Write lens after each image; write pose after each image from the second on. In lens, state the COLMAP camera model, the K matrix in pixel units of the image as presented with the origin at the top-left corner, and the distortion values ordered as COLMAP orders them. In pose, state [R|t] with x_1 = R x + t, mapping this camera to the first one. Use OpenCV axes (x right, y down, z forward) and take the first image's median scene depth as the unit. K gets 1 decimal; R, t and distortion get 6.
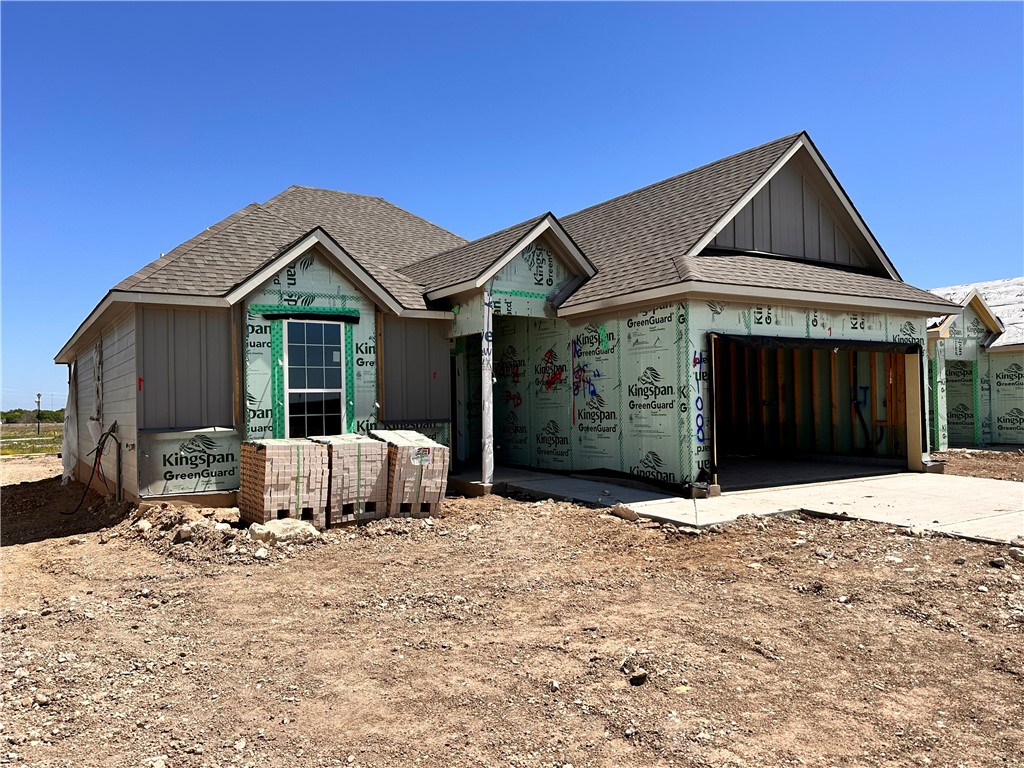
lens RADIAL K [[741.4, 0, 512.0], [0, 741.4, 384.0], [0, 0, 1]] dist [0.093074, -0.003136]
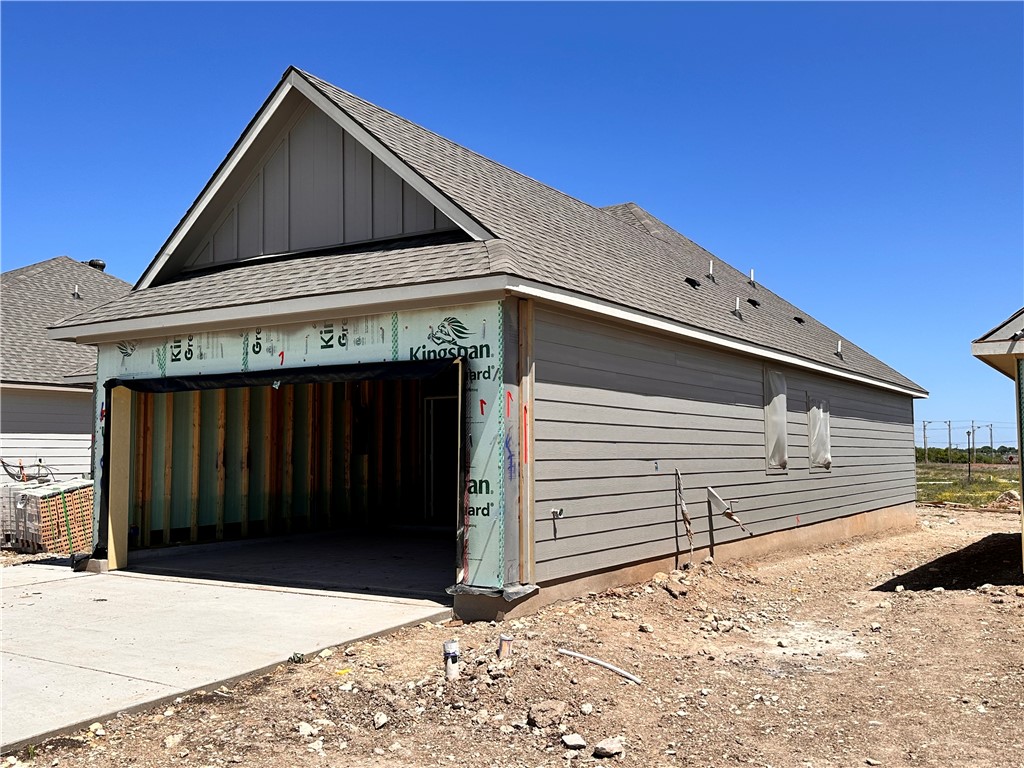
lens RADIAL K [[923.9, 0, 495.6], [0, 923.9, 384.8], [0, 0, 1]] dist [0.152893, -0.208738]
pose [[0.404451, -0.049549, -0.913217, 1.306031], [0.019947, 0.998772, -0.045357, -0.005110], [0.914342, 0.000129, 0.404942, 0.881213]]
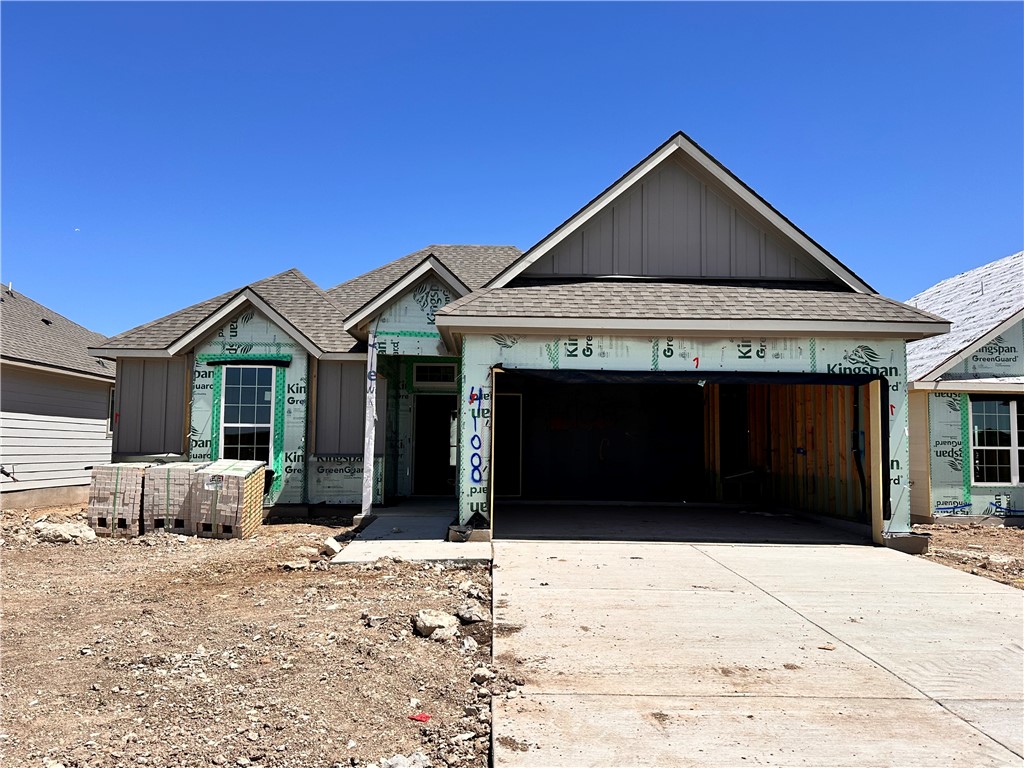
lens RADIAL K [[797.1, 0, 512.0], [0, 797.1, 384.0], [0, 0, 1]] dist [0.108274, -0.003805]
pose [[0.850010, -0.015031, -0.526552, 0.751911], [-0.013716, 0.998622, -0.050648, 0.002729], [0.526588, 0.050274, 0.848633, 0.139962]]
